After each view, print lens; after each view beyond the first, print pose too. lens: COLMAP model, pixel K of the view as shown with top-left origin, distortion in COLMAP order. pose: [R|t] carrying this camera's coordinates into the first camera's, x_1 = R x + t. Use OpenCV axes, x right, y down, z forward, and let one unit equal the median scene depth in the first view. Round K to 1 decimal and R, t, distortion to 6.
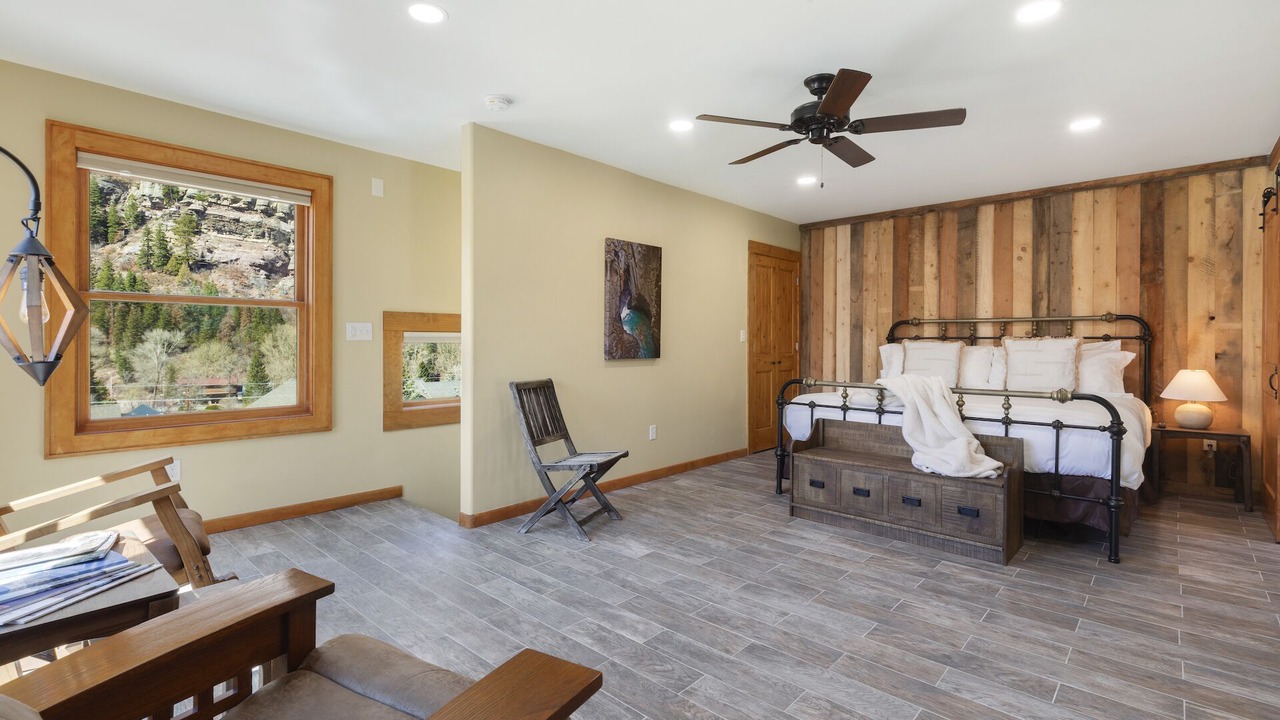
lens RADIAL K [[577.4, 0, 643.7], [0, 577.4, 349.1], [0, 0, 1]] dist [0.004958, -0.000591]
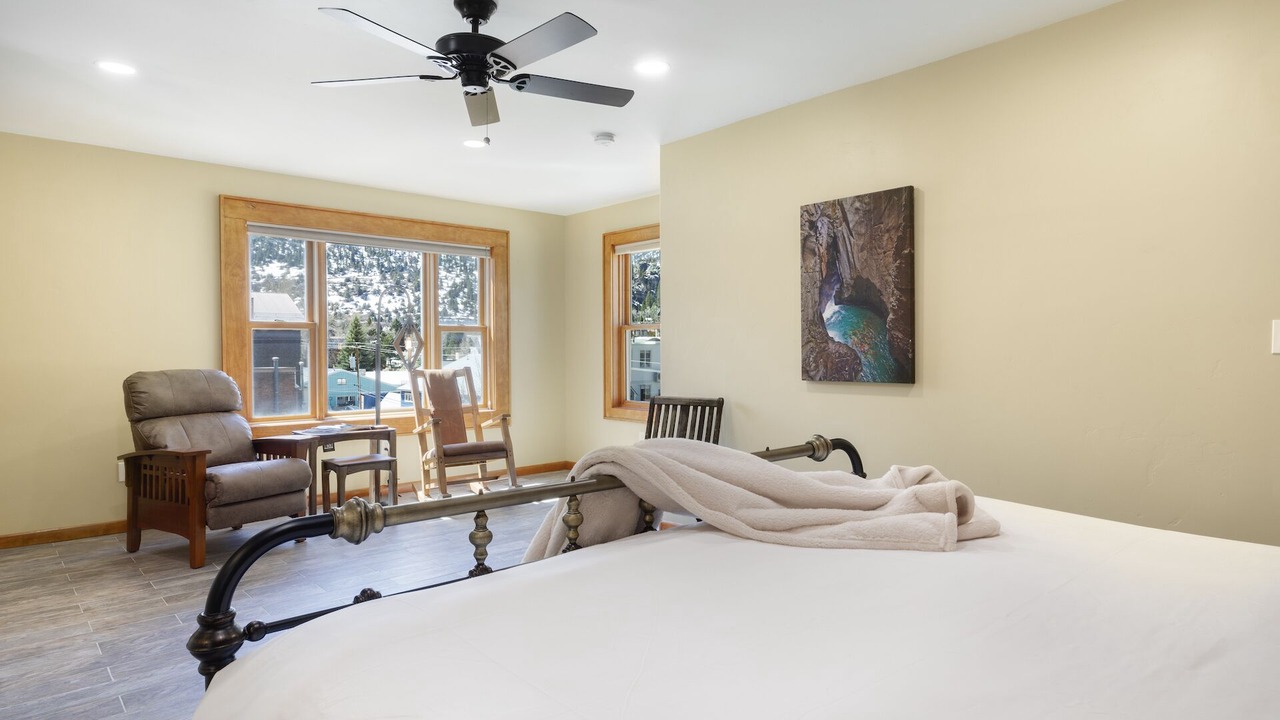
lens RADIAL K [[723.2, 0, 638.1], [0, 723.2, 358.7], [0, 0, 1]] dist [-0.001755, -0.000780]
pose [[-0.090181, 0.006811, -0.995902, 0.940148], [-0.011026, 0.999909, 0.007836, -0.014293], [0.995864, 0.011687, -0.090097, 1.000485]]
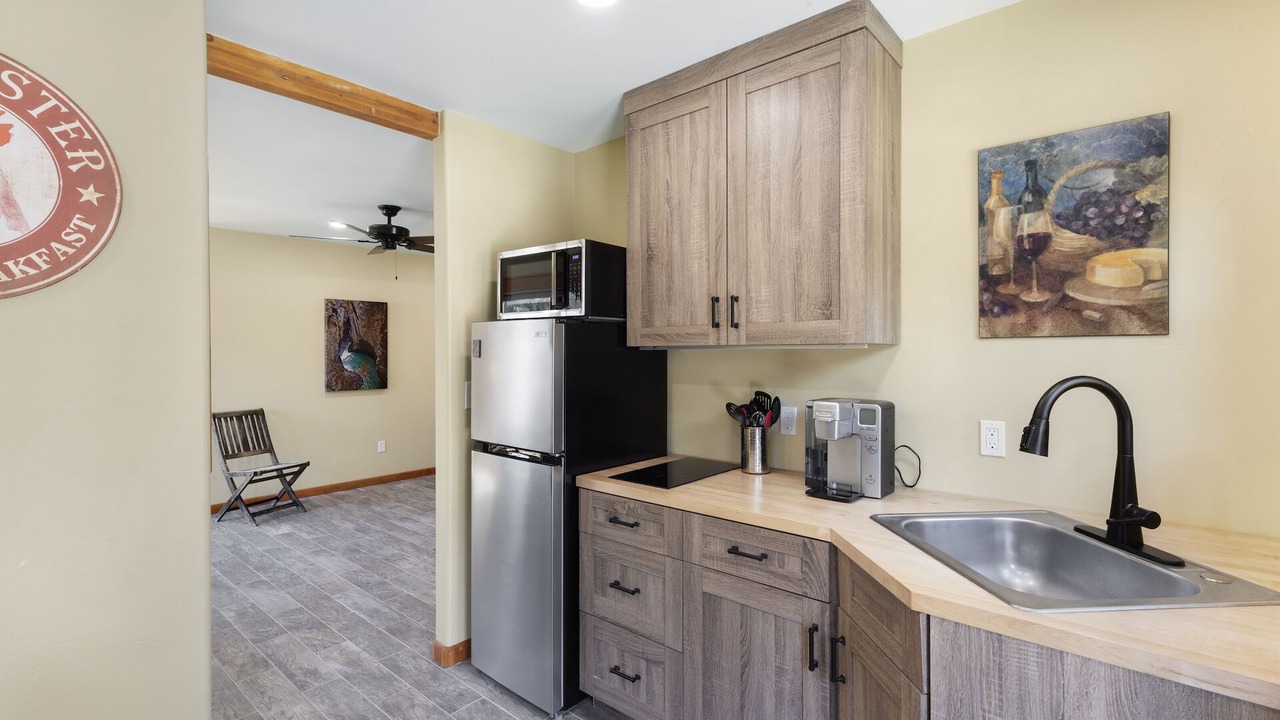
lens RADIAL K [[577.4, 0, 645.4], [0, 577.4, 355.0], [0, 0, 1]] dist [0.004958, -0.000591]
pose [[0.999511, -0.007240, 0.030414, 0.705106], [0.007473, 0.999944, -0.007549, -0.056478], [-0.030358, 0.007773, 0.999509, -0.377956]]
